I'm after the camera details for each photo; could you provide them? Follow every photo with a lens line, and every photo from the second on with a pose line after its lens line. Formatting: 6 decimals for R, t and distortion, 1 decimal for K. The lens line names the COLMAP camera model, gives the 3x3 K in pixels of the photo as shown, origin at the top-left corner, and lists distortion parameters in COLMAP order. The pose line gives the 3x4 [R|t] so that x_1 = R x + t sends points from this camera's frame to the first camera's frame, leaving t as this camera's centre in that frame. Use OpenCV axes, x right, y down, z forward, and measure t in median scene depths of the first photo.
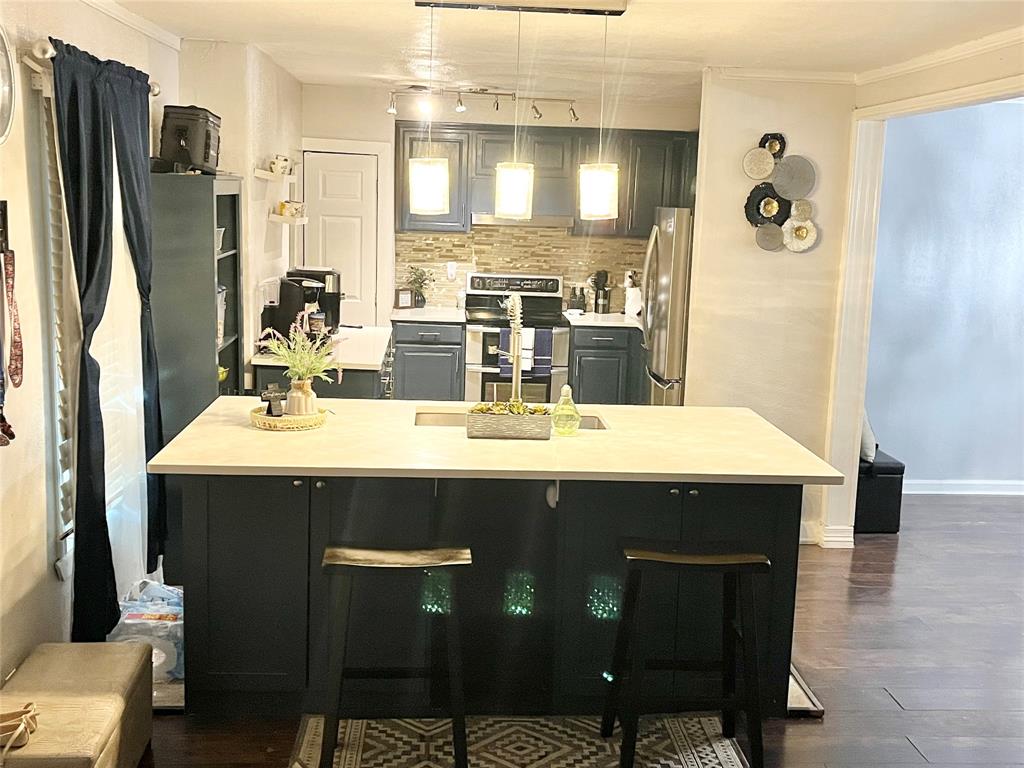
lens RADIAL K [[1138.1, 0, 514.7], [0, 1138.1, 390.3], [0, 0, 1]] dist [0.052157, 0.000000]
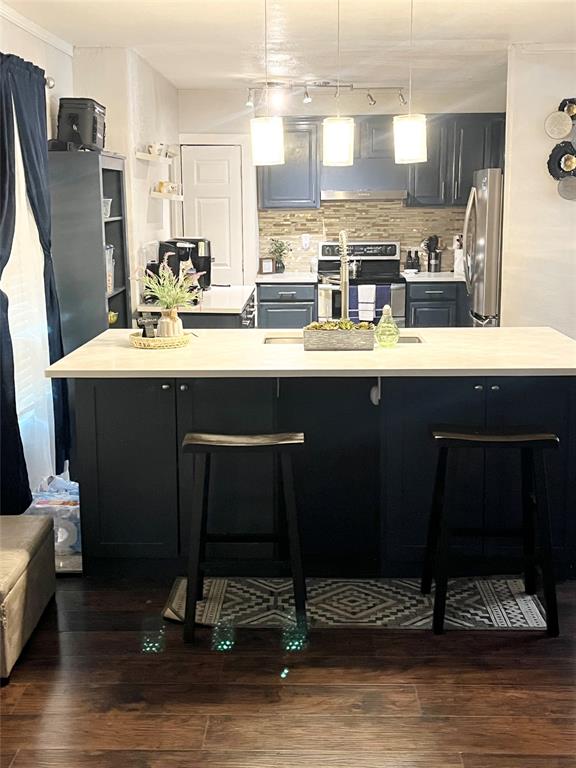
lens RADIAL K [[955.7, 0, 286.0], [0, 955.7, 377.3], [0, 0, 1]] dist [0.062131, 0.000000]
pose [[0.994793, -0.025762, -0.098607, 0.033113], [0.026345, 0.999642, 0.004613, 0.056820], [0.098453, -0.007187, 0.995116, -0.009090]]
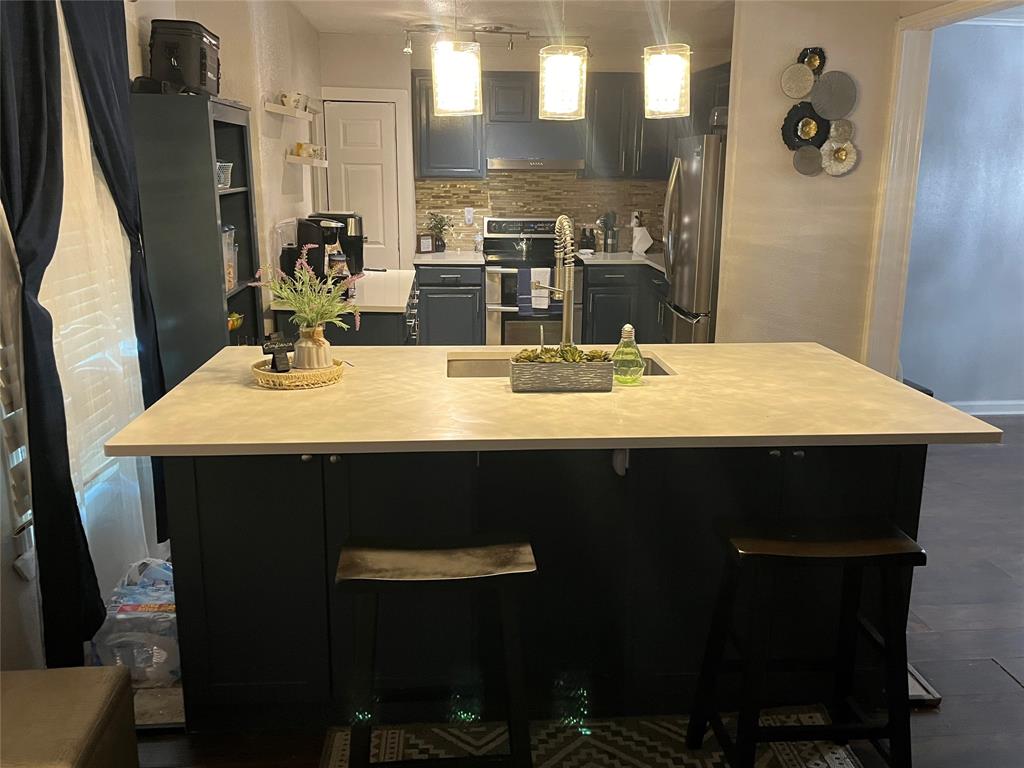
lens RADIAL K [[851.5, 0, 510.3], [0, 851.5, 390.7], [0, 0, 1]] dist [0.025855, 0.005939]
pose [[0.999602, -0.028221, 0.000548, -0.038029], [0.028090, 0.996501, 0.078720, -0.006883], [-0.002768, -0.078674, 0.996897, 0.333271]]
